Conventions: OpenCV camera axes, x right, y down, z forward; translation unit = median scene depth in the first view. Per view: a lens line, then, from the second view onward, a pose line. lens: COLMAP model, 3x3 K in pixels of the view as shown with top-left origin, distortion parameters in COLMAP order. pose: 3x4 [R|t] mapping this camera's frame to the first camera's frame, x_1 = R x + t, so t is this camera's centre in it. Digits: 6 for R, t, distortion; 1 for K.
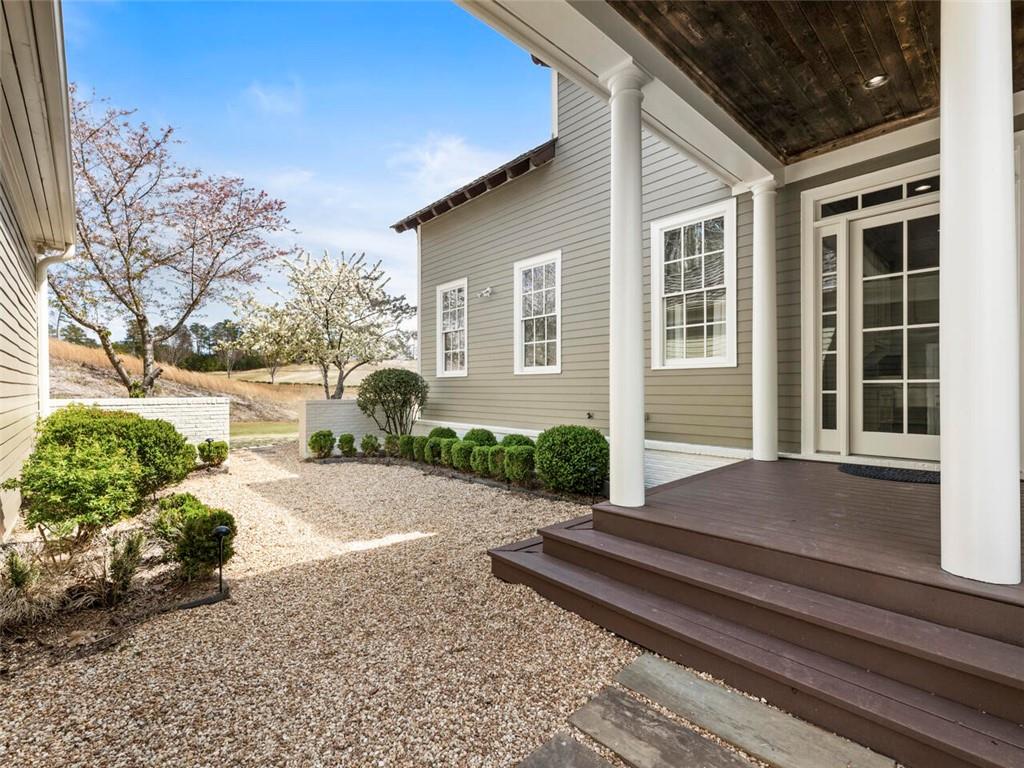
lens RADIAL K [[457.9, 0, 512.2], [0, 457.9, 386.6], [0, 0, 1]] dist [-0.003355, -0.000055]
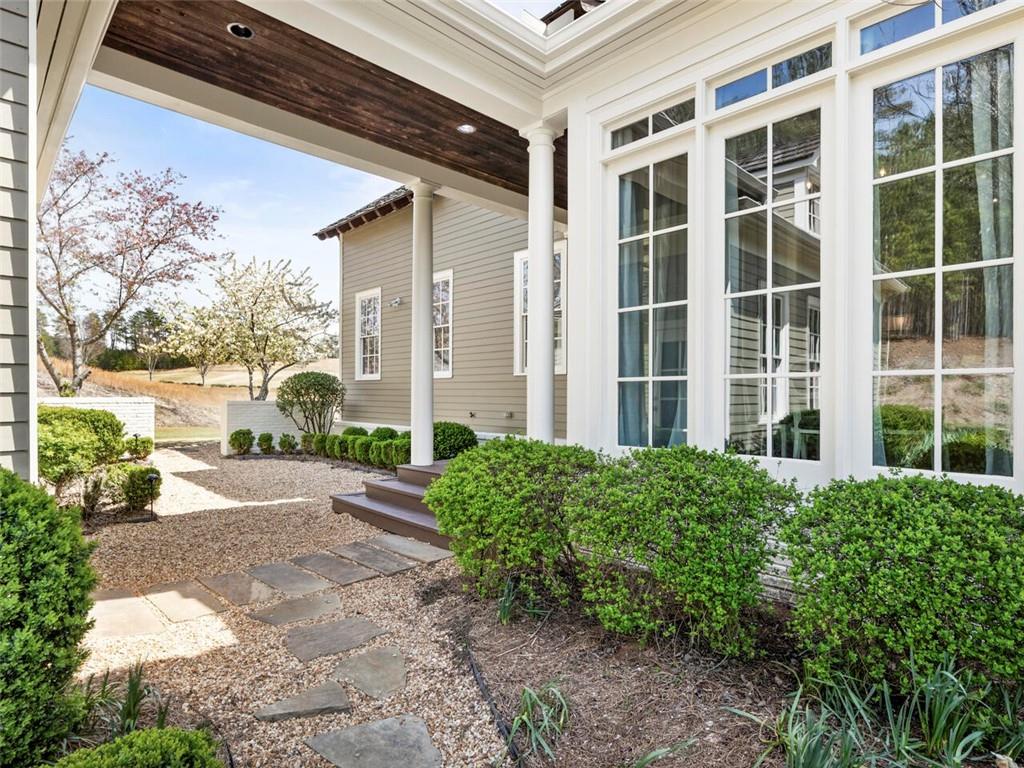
lens RADIAL K [[558.1, 0, 511.7], [0, 558.1, 386.4], [0, 0, 1]] dist [-0.001353, 0.001256]
pose [[0.999779, 0.006634, 0.019964, 0.184719], [-0.006431, 0.999927, -0.010242, 0.004907], [-0.020031, 0.010111, 0.999748, -0.313127]]
